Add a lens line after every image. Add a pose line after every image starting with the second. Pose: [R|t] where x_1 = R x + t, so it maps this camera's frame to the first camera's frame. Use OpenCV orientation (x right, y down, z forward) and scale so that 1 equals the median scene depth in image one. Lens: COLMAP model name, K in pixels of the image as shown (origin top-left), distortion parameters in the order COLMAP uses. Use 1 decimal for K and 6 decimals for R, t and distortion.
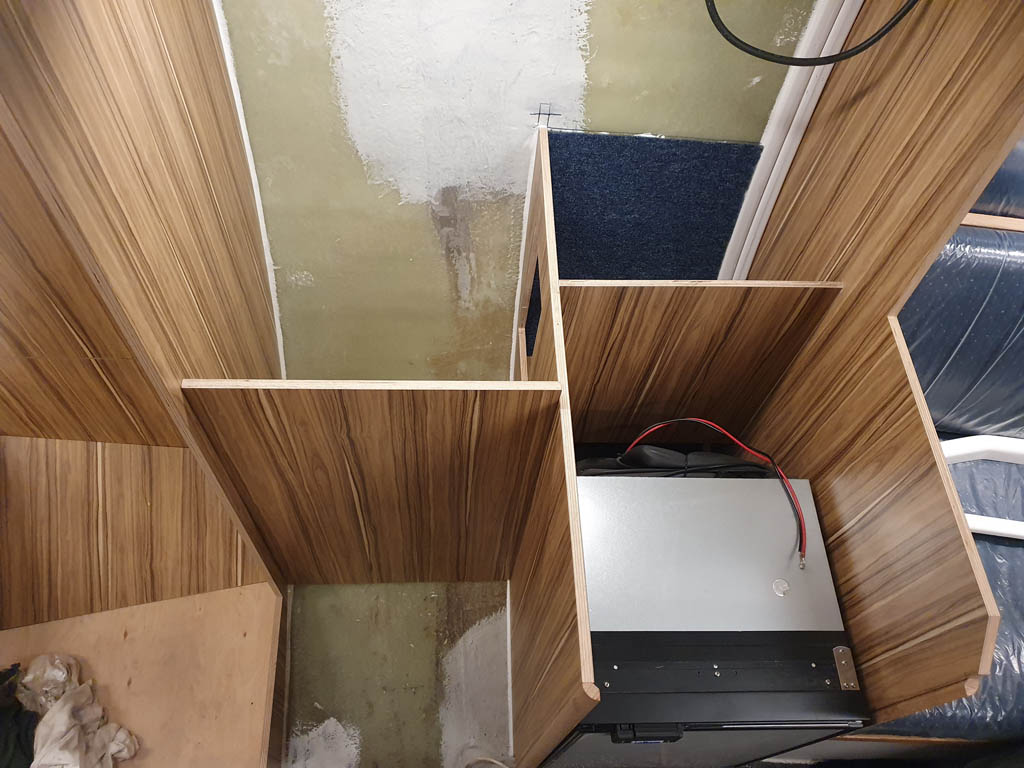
lens RADIAL K [[807.3, 0, 505.3], [0, 807.3, 401.4], [0, 0, 1]] dist [-0.000181, 0.038427]
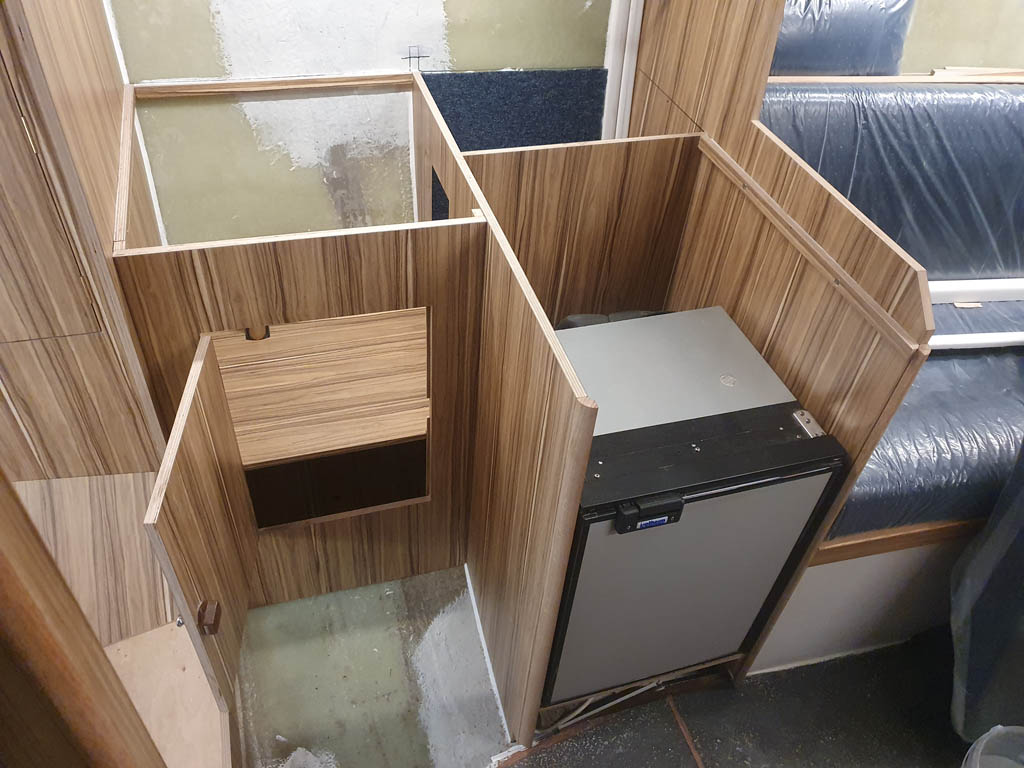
lens RADIAL K [[807.3, 0, 508.8], [0, 807.3, 390.4], [0, 0, 1]] dist [-0.000181, 0.038427]
pose [[0.966918, -0.181221, 0.179524, -0.102483], [0.221944, 0.944580, -0.241887, 0.353985], [-0.125740, 0.273729, 0.953552, 0.047214]]
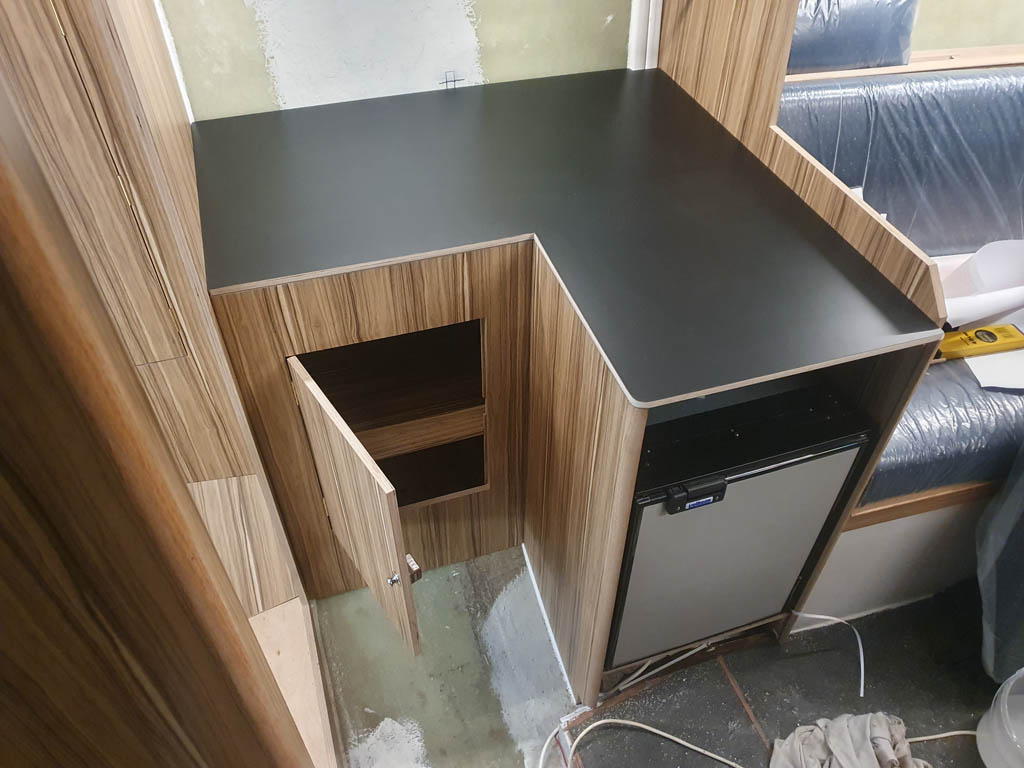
lens RADIAL K [[807.3, 0, 513.8], [0, 807.3, 389.8], [0, 0, 1]] dist [-0.000181, 0.038427]
pose [[0.958577, -0.244335, 0.146390, -0.140573], [0.272244, 0.937049, -0.218684, 0.339324], [-0.083742, 0.249480, 0.964752, -0.044858]]
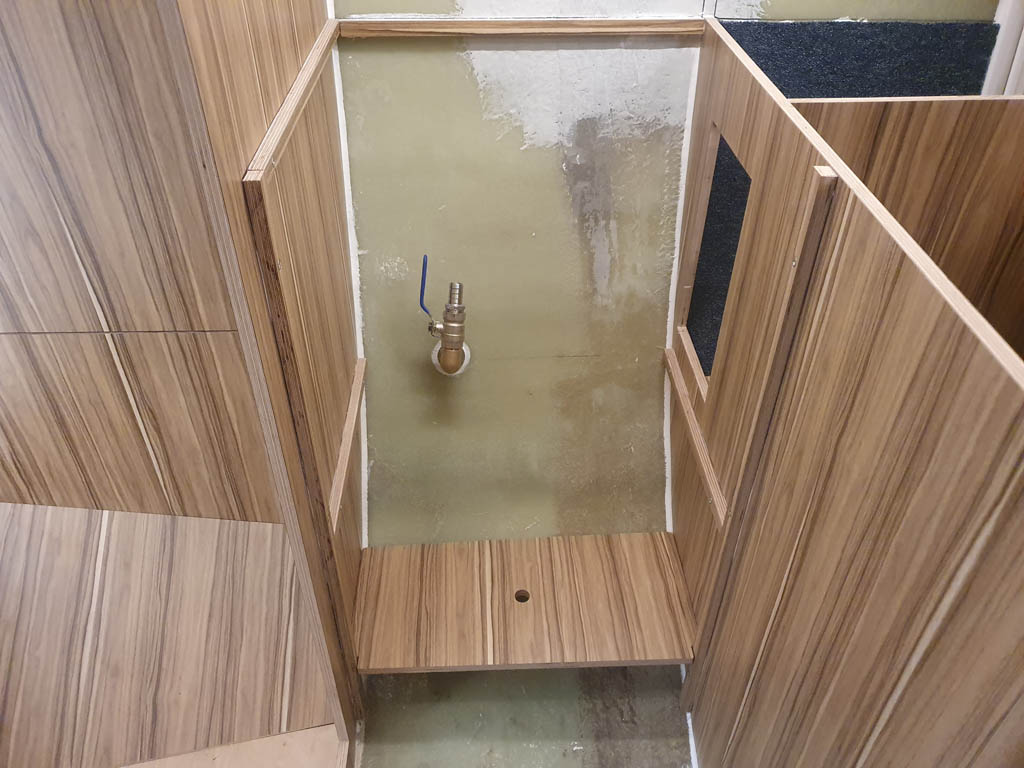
lens RADIAL K [[807.3, 0, 509.5], [0, 807.3, 389.4], [0, 0, 1]] dist [-0.000181, 0.038427]
pose [[0.997567, -0.053825, -0.044310, -0.125843], [0.034089, 0.930993, -0.363442, 0.265495], [0.060815, 0.361047, 0.930562, 0.370253]]
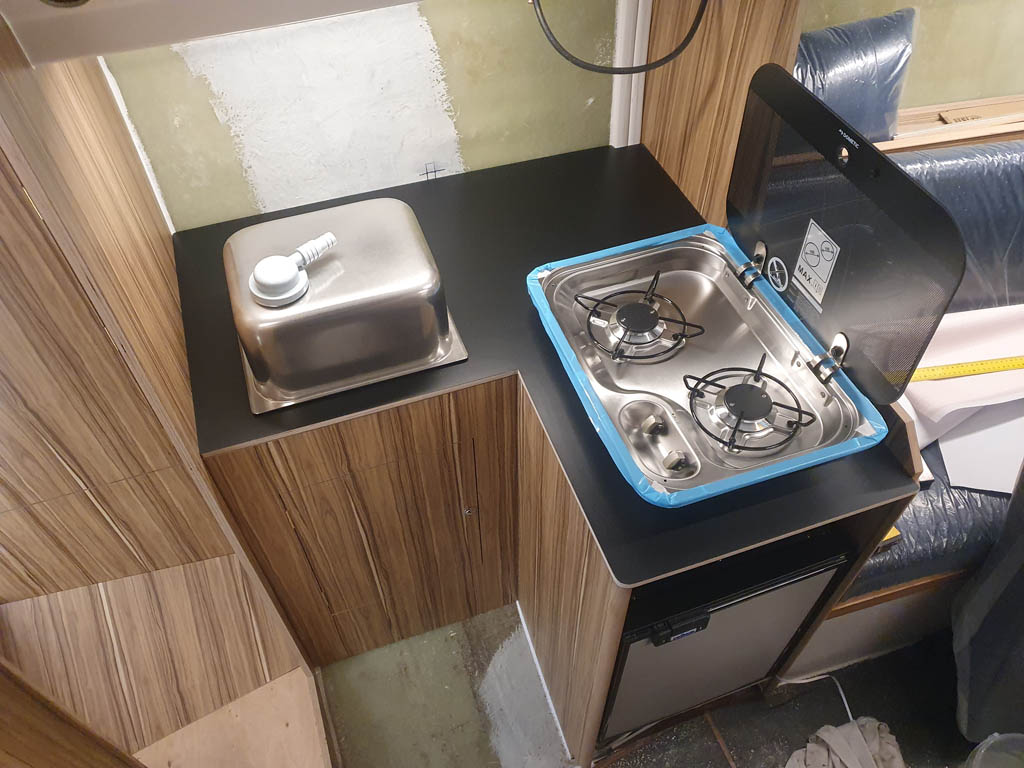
lens RADIAL K [[807.3, 0, 507.1], [0, 807.3, 387.0], [0, 0, 1]] dist [-0.000181, 0.038427]
pose [[0.951674, -0.282874, 0.119580, -0.072154], [0.297611, 0.945550, -0.131770, 0.123814], [-0.075794, 0.160991, 0.984041, -0.113197]]
